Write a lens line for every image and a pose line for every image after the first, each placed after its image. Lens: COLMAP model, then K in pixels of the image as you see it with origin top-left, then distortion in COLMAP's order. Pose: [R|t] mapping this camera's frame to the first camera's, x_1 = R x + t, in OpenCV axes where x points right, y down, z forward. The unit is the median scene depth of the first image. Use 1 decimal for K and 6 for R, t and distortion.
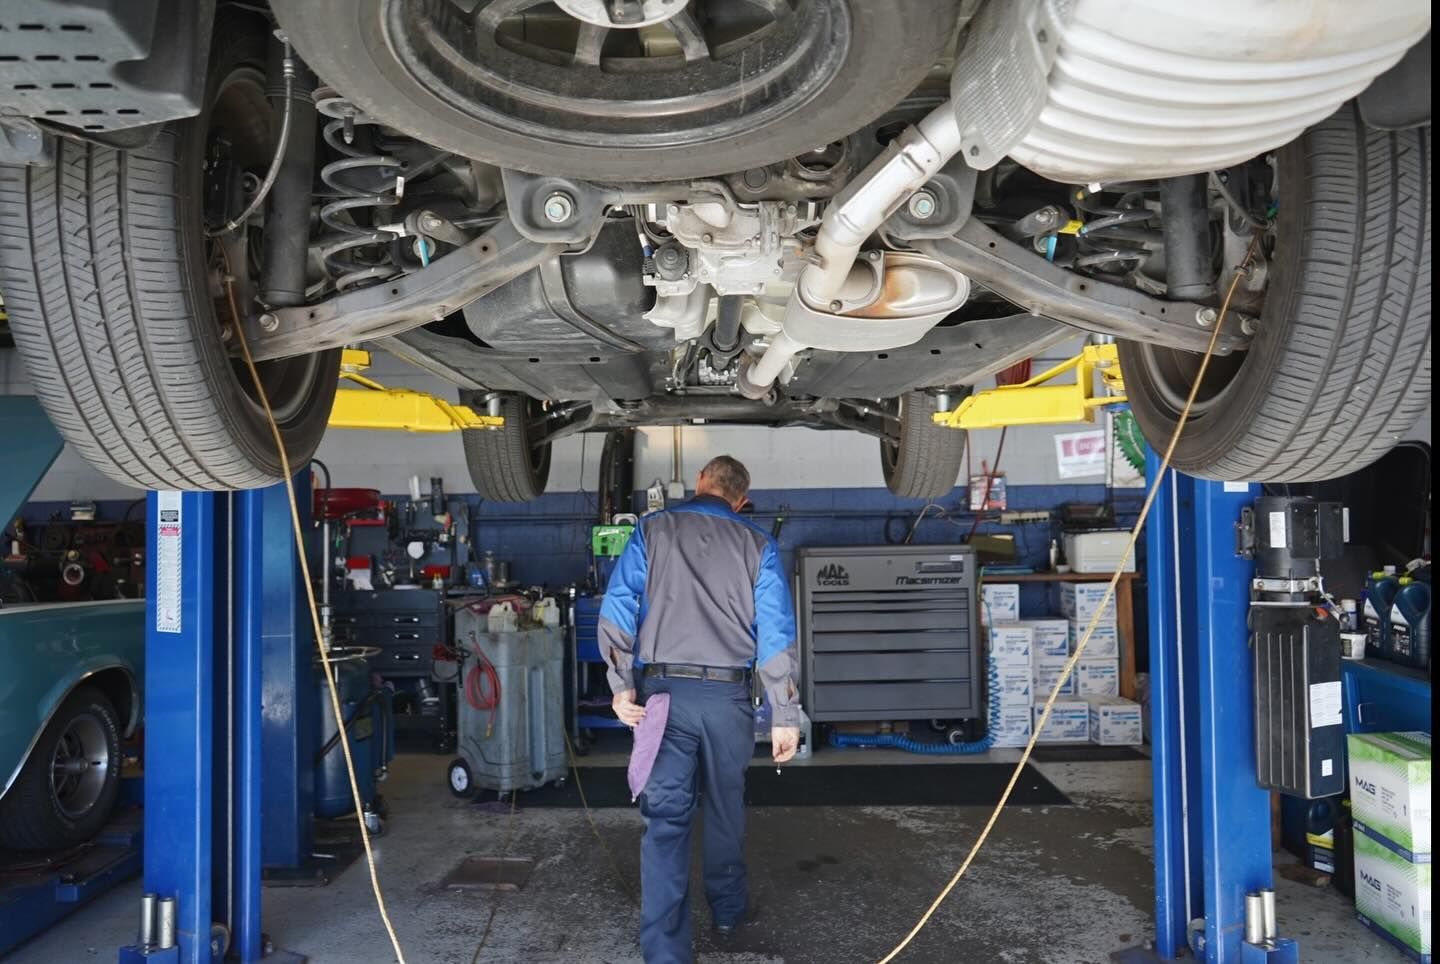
lens RADIAL K [[1153.6, 0, 711.8], [0, 1153.6, 479.2], [0, 0, 1]] dist [-0.003624, 0.006014]
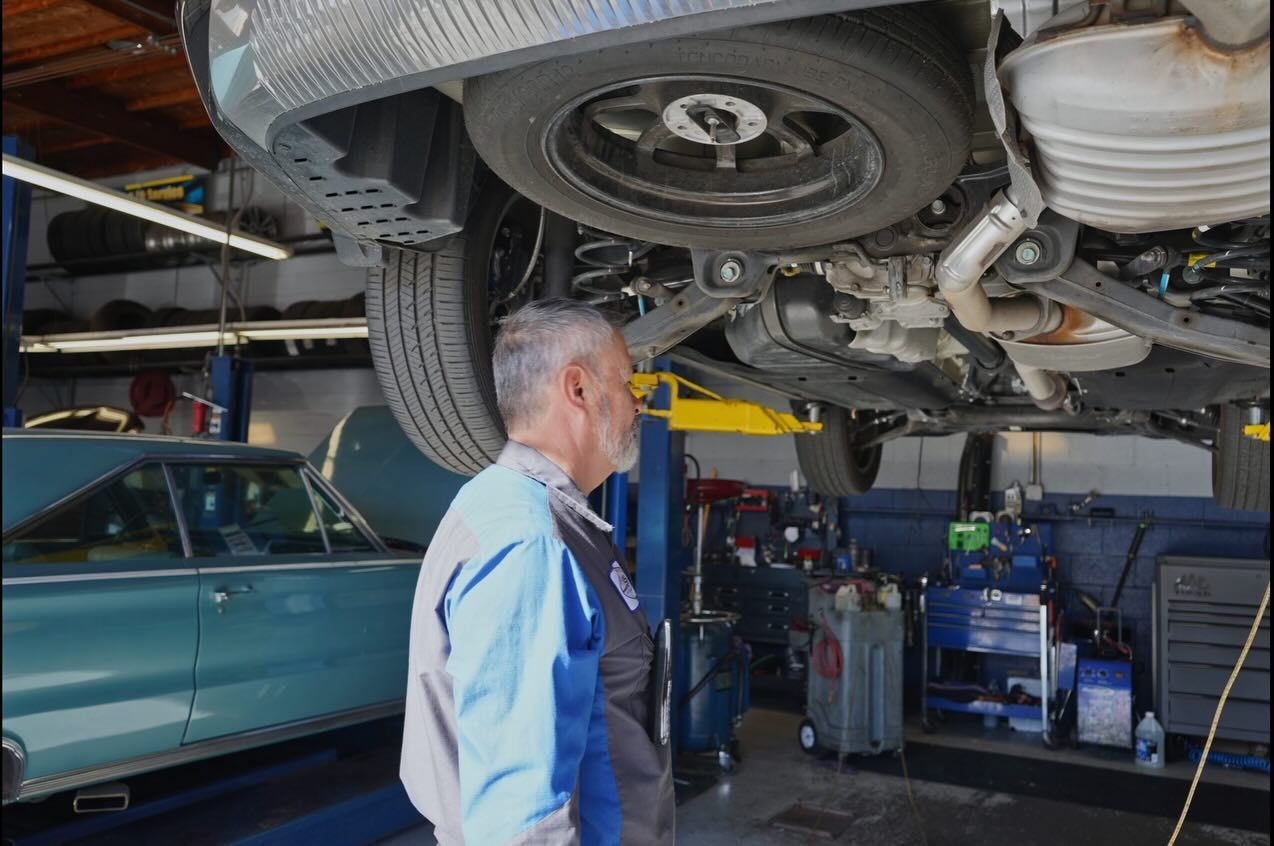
lens RADIAL K [[1051.7, 0, 637.0], [0, 1051.7, 423.0], [0, 0, 1]] dist [-0.005045, 0.014148]
pose [[0.901002, 0.014501, -0.433573, 0.121613], [-0.035188, 0.998591, -0.039726, -0.005598], [0.432386, 0.051050, 0.900242, -0.043727]]
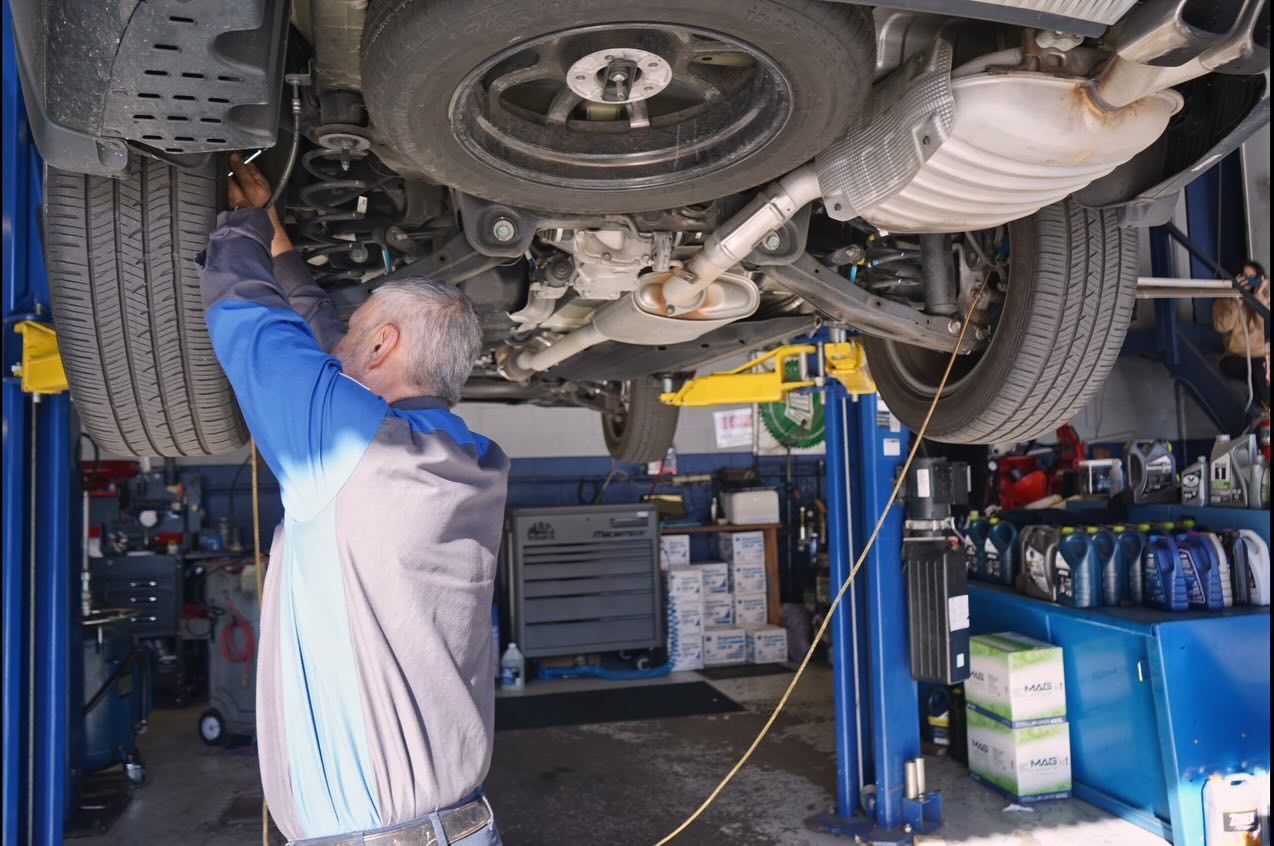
lens RADIAL K [[1013.0, 0, 637.0], [0, 1013.0, 423.0], [0, 0, 1]] dist [-0.007683, 0.006801]
pose [[0.967596, -0.000357, 0.252505, -0.114374], [0.007460, 0.999603, -0.027172, 0.003507], [-0.252395, 0.028175, 0.967214, -0.044248]]
